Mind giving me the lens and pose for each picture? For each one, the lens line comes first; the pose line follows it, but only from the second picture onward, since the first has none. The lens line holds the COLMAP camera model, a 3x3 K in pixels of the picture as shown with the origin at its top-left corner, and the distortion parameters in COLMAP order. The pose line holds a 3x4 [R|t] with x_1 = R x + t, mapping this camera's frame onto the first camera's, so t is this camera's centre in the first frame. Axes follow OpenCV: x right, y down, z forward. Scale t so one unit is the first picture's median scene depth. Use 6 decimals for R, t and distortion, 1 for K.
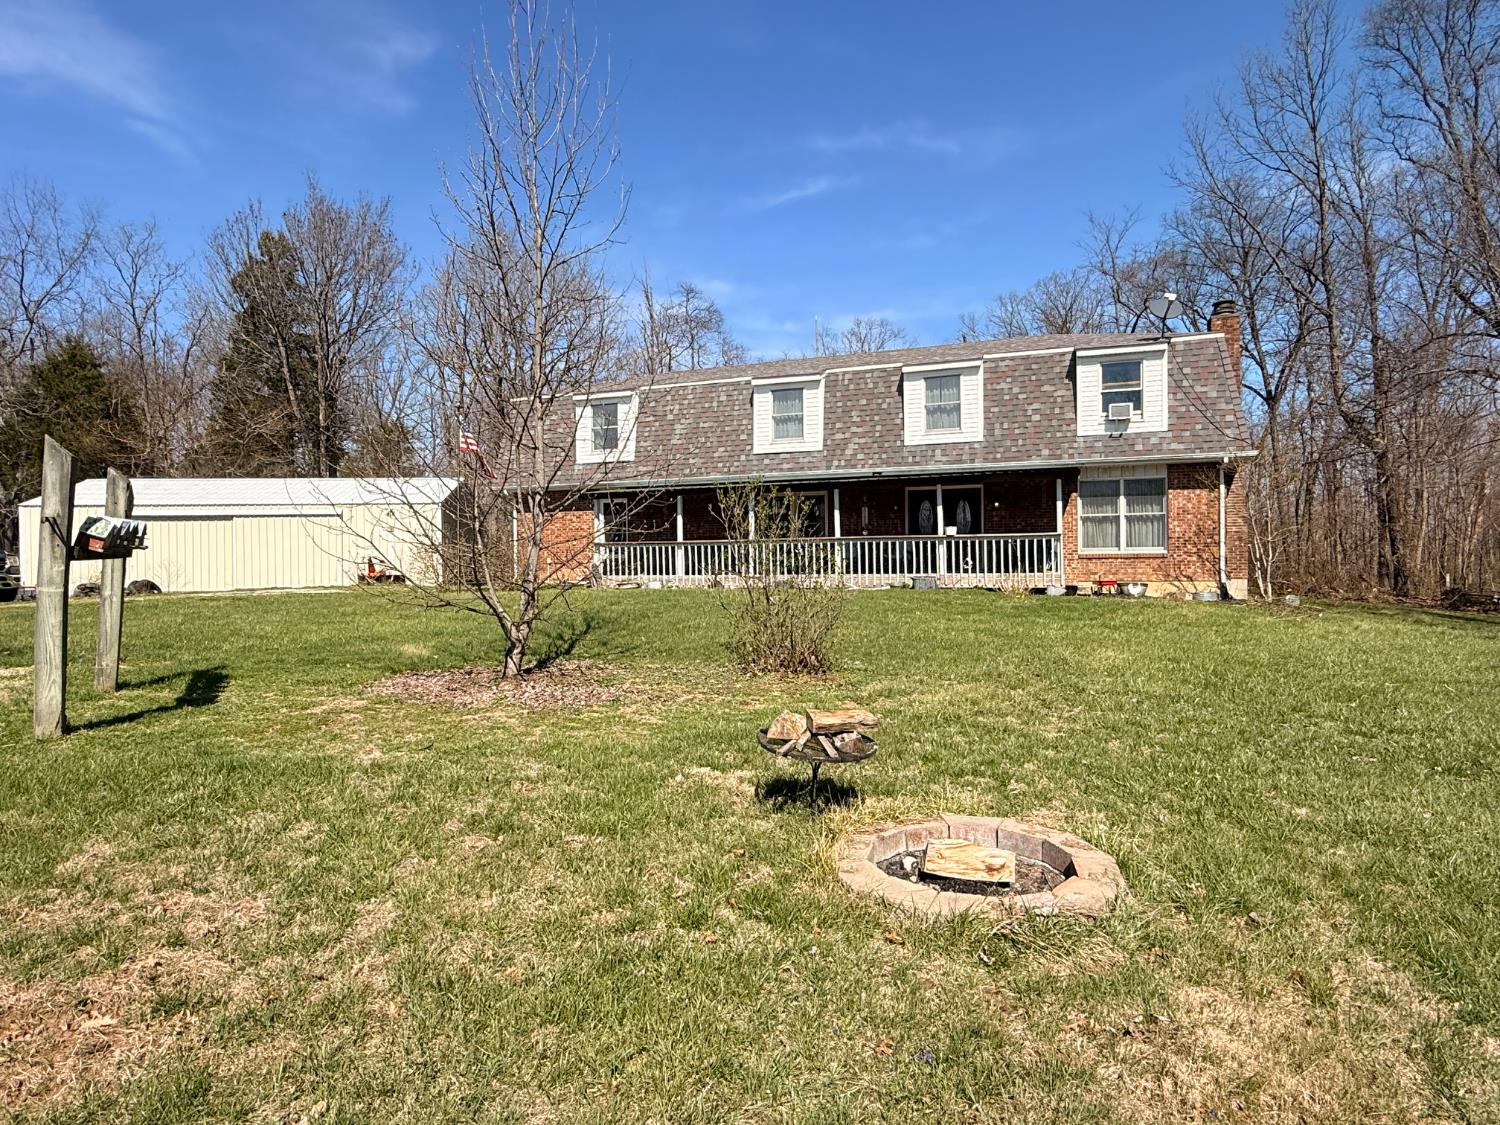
lens RADIAL K [[827.6, 0, 750.0], [0, 827.6, 562.5], [0, 0, 1]] dist [0.006410, 0.000670]
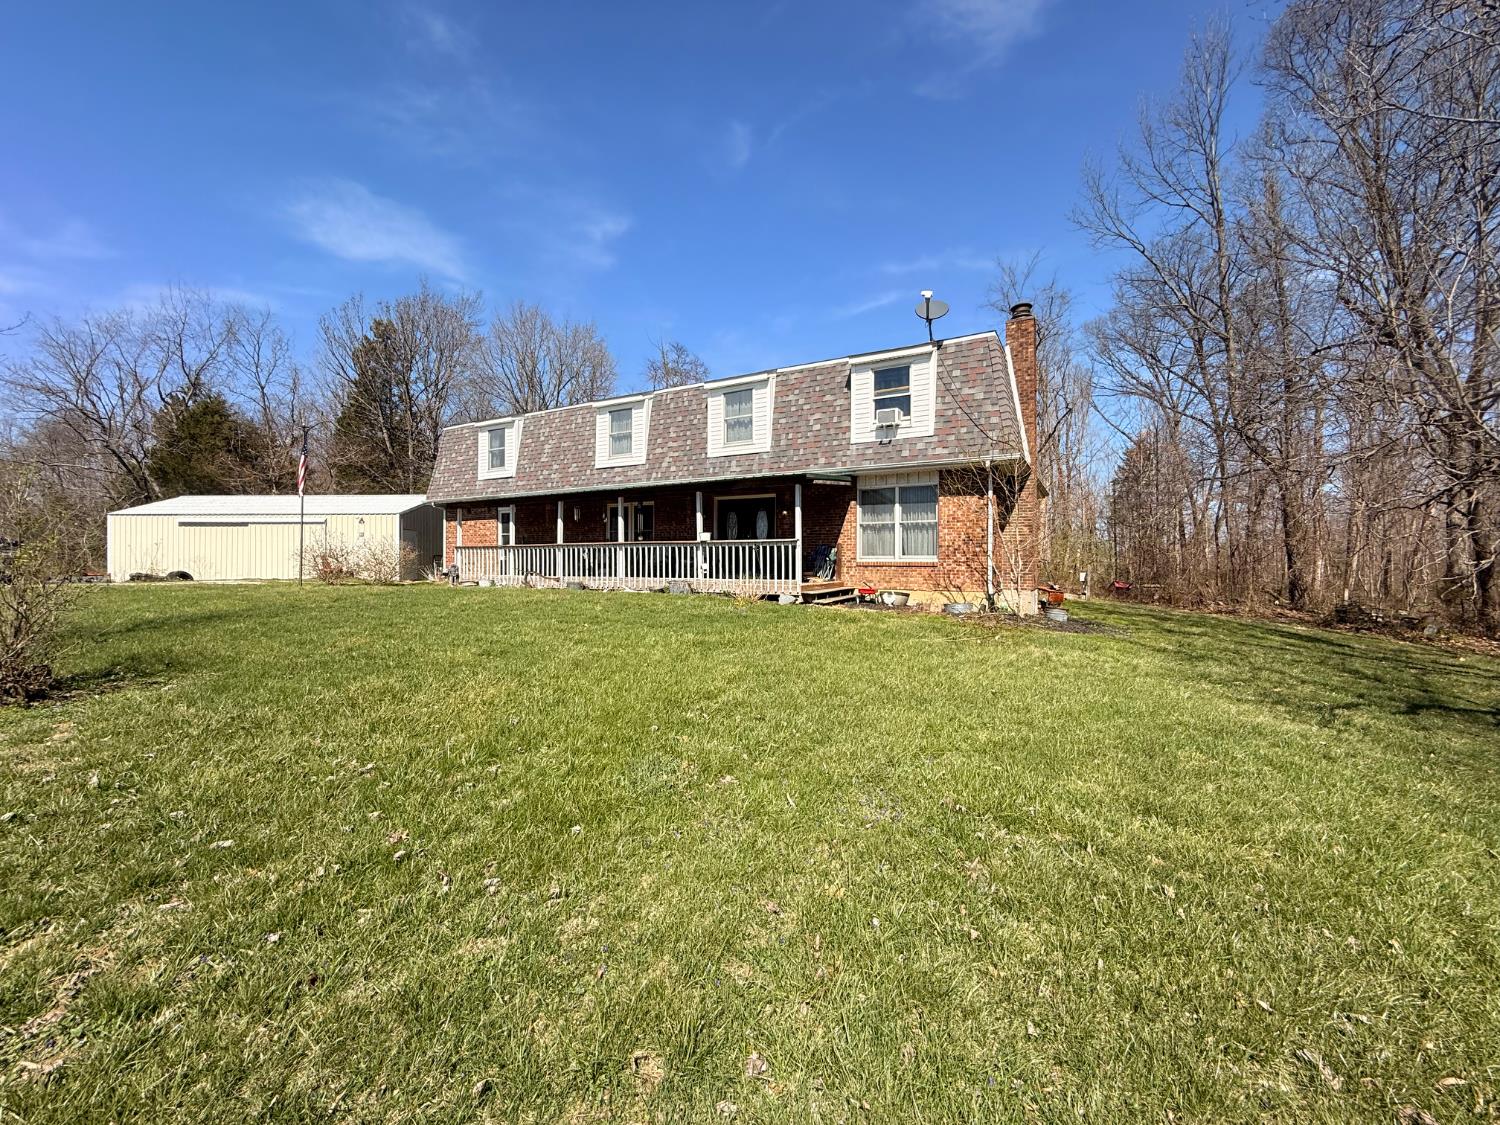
lens RADIAL K [[597.2, 0, 744.0], [0, 597.2, 562.7], [0, 0, 1]] dist [0.000415, -0.000032]
pose [[0.985504, 0.015843, -0.168911, 0.383205], [-0.016621, 0.999857, -0.003191, -0.004188], [0.168836, 0.005952, 0.985626, 0.261046]]
